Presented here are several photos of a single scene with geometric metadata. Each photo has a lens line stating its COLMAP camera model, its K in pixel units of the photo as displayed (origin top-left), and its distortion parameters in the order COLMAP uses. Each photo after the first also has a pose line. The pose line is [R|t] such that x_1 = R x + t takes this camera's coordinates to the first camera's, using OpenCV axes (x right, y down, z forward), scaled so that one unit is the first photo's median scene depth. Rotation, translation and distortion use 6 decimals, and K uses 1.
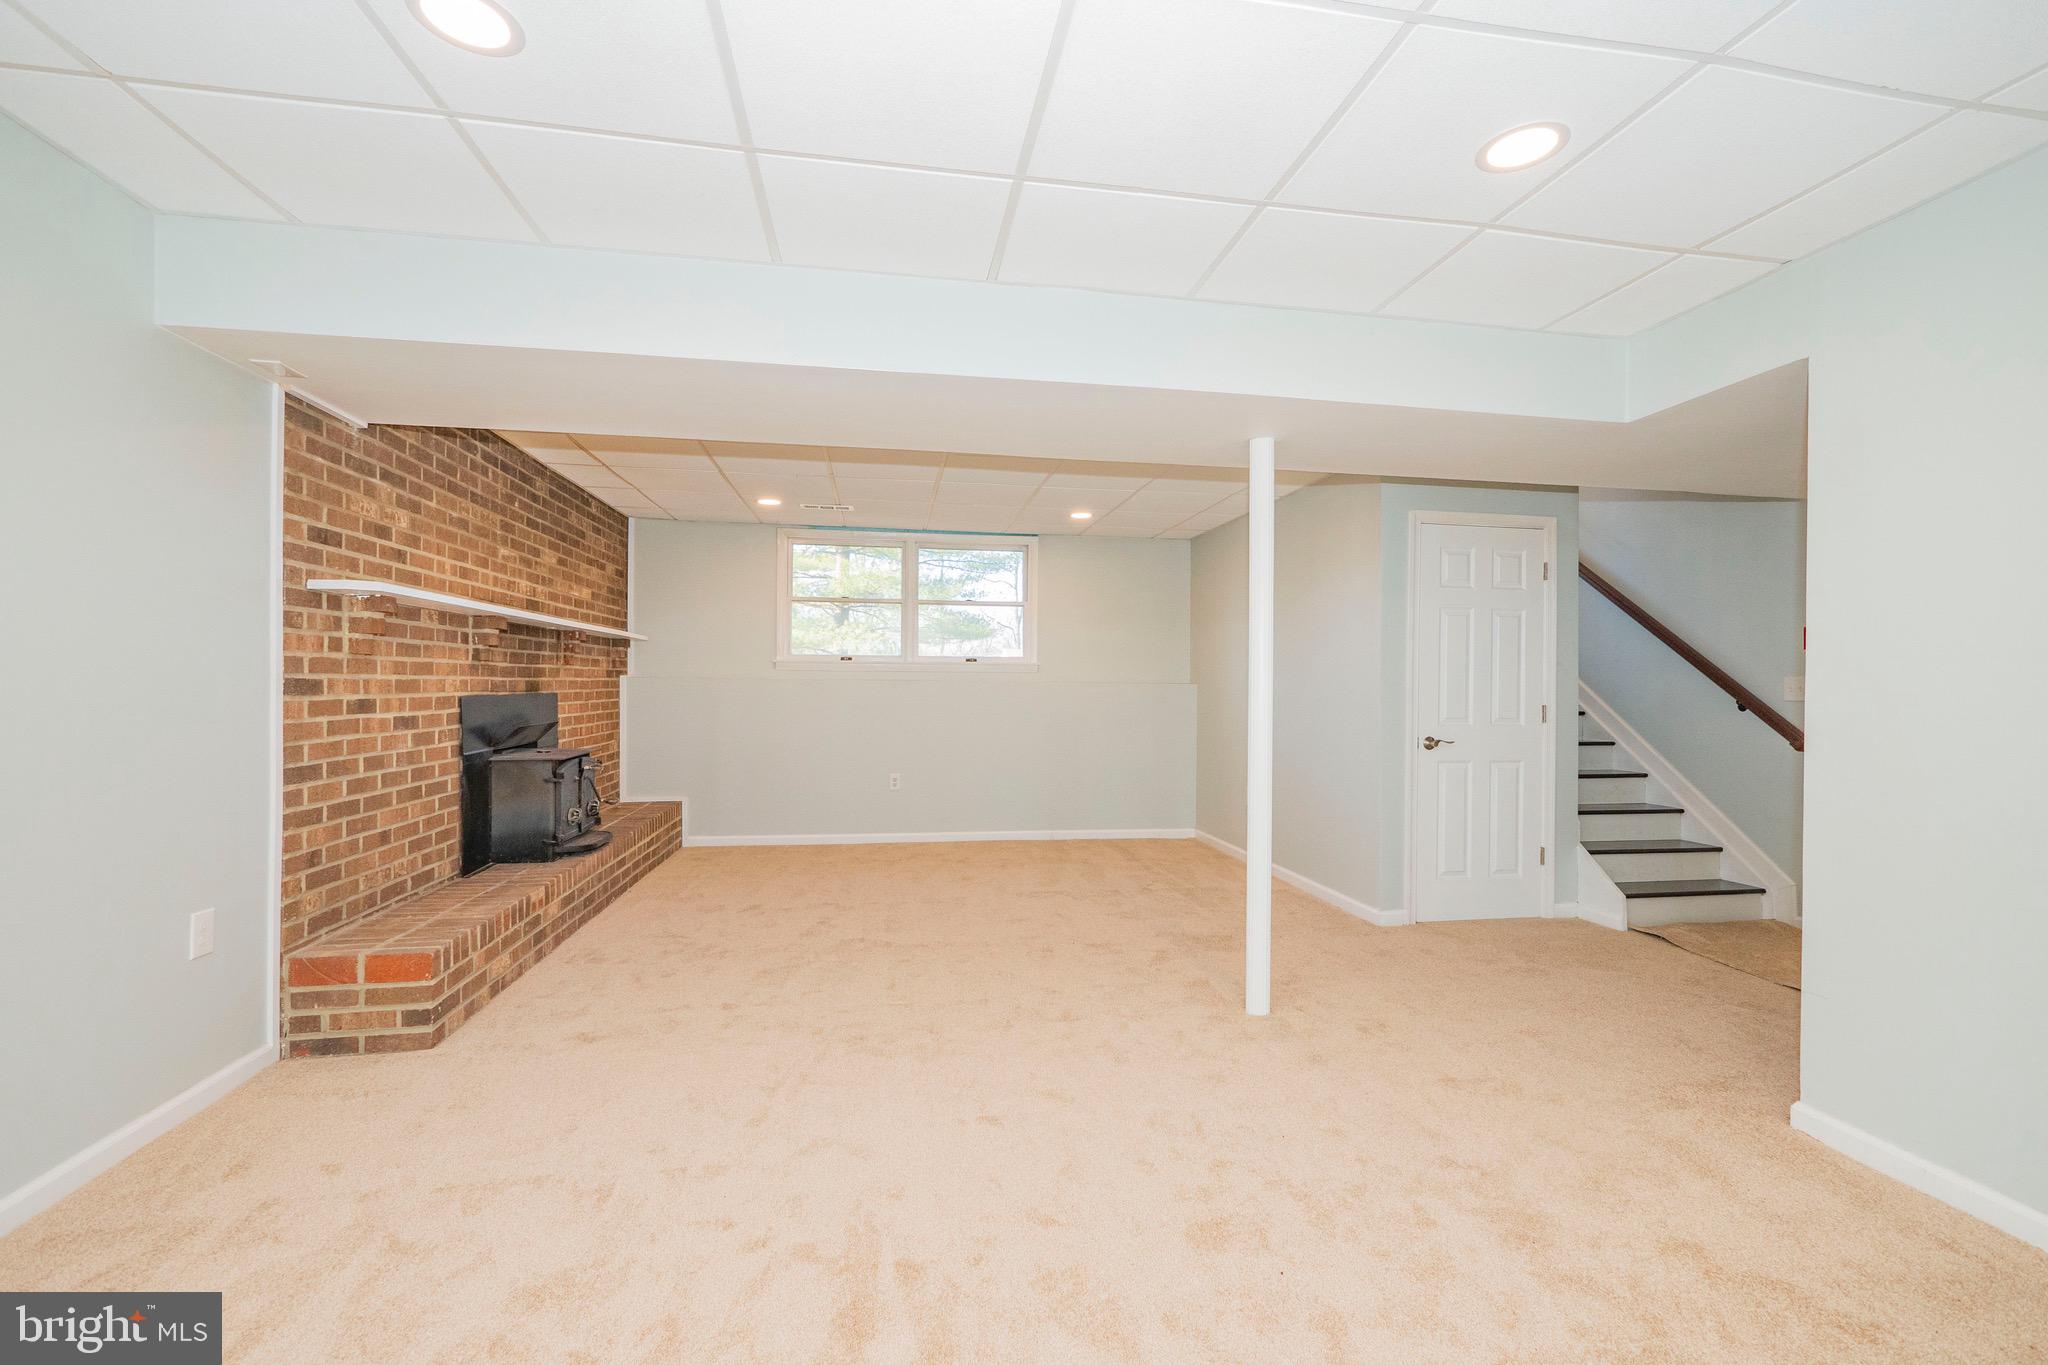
lens RADIAL K [[862.3, 0, 1027.3], [0, 862.3, 685.7], [0, 0, 1]] dist [-0.007336, 0.000507]
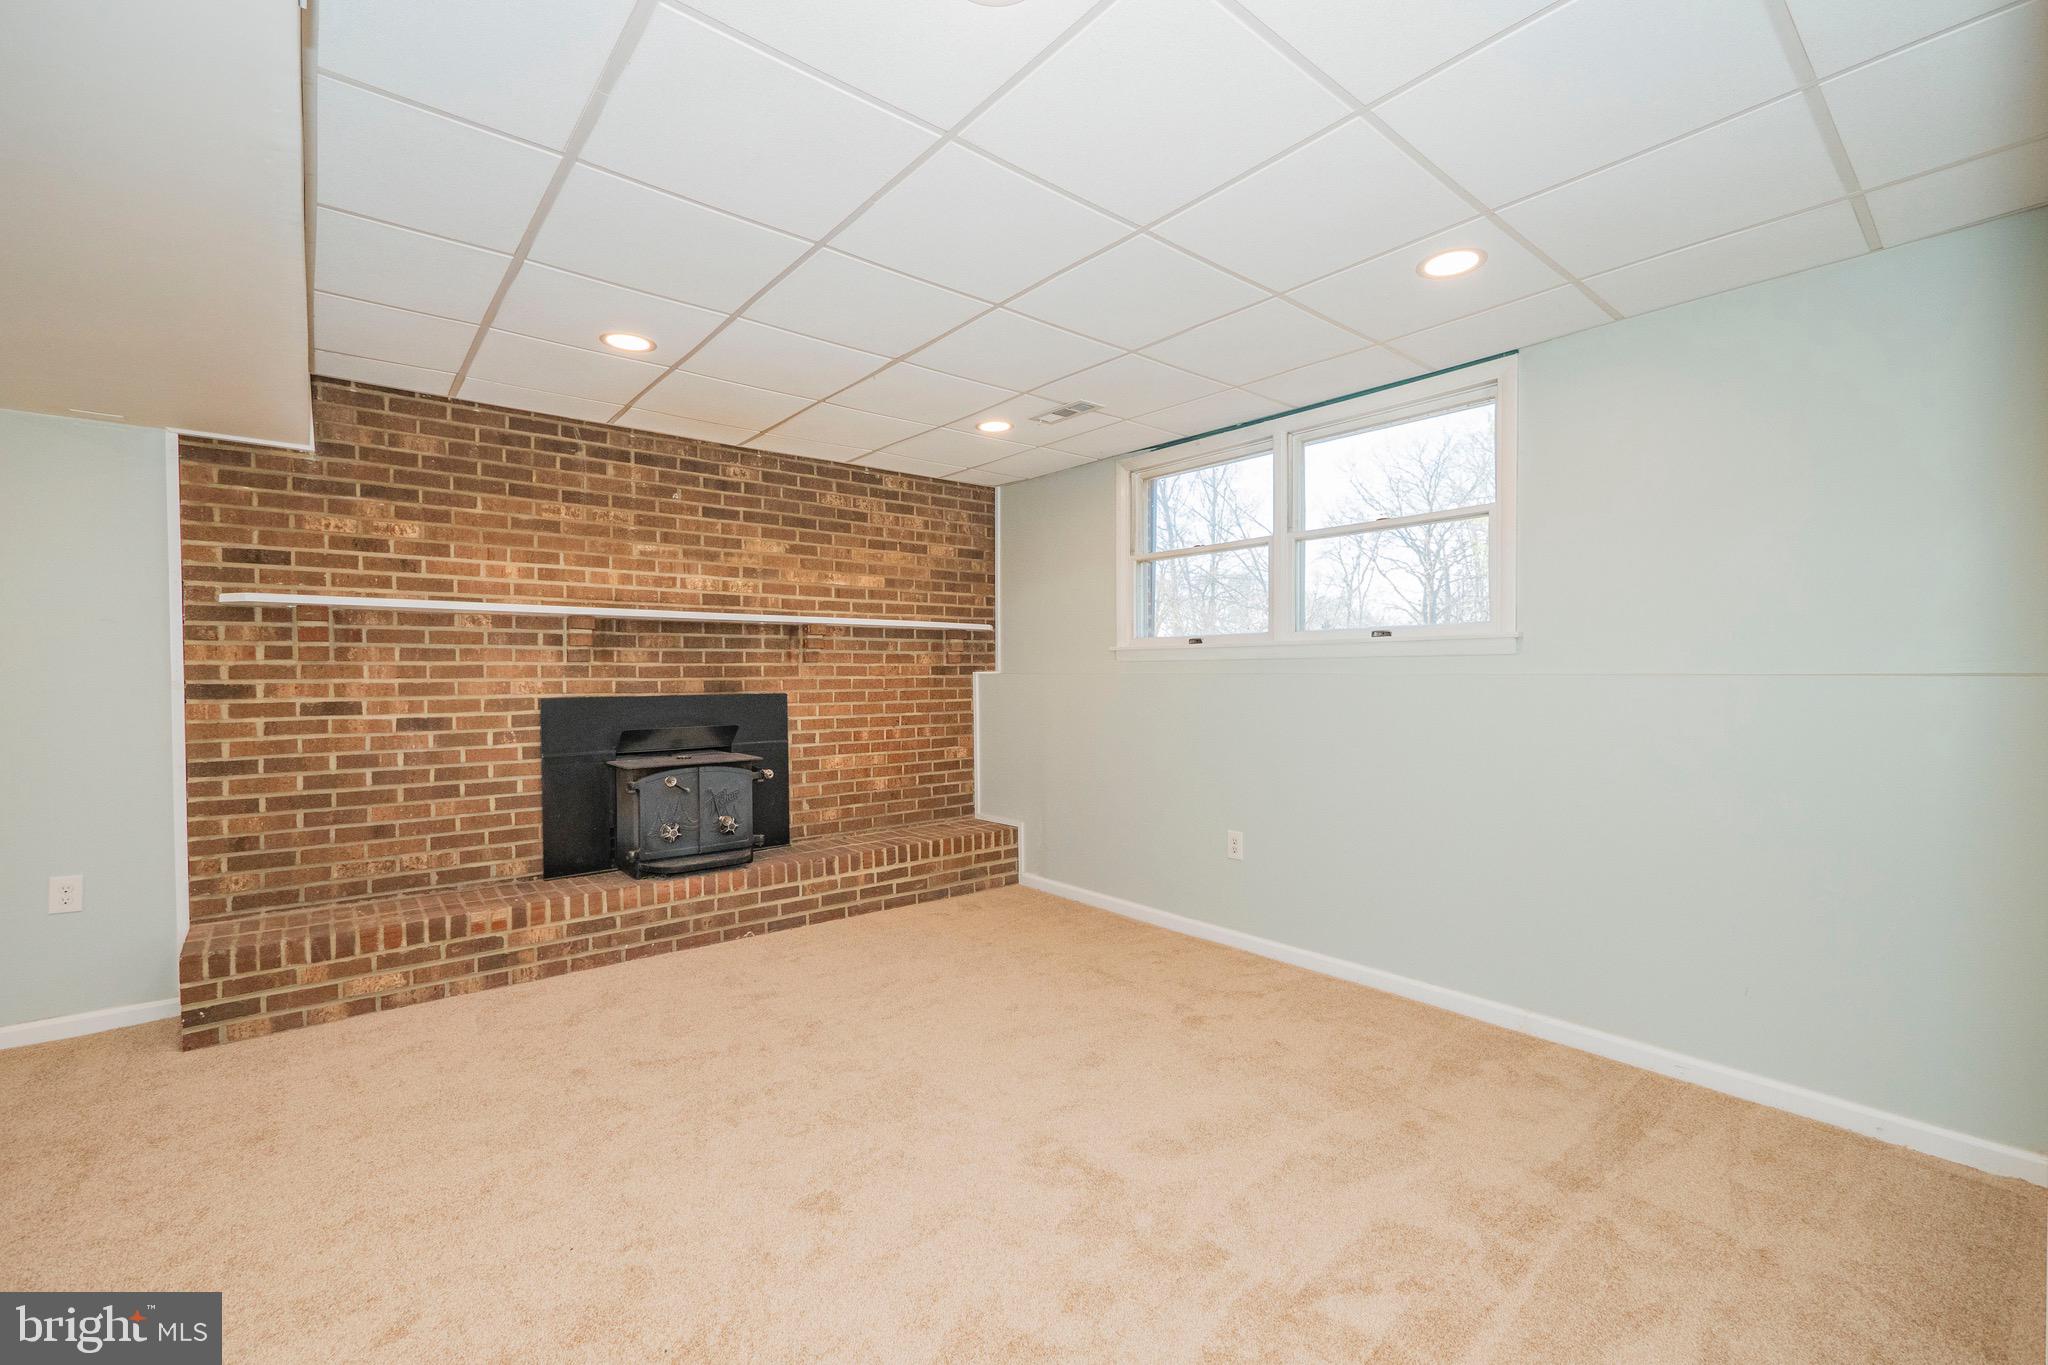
lens RADIAL K [[862.3, 0, 1027.3], [0, 862.3, 685.7], [0, 0, 1]] dist [-0.007336, 0.000507]
pose [[0.505974, 0.002749, -0.862544, 0.638216], [0.005617, 0.999963, 0.006482, -0.007331], [0.862530, -0.008124, 0.505940, 1.279775]]
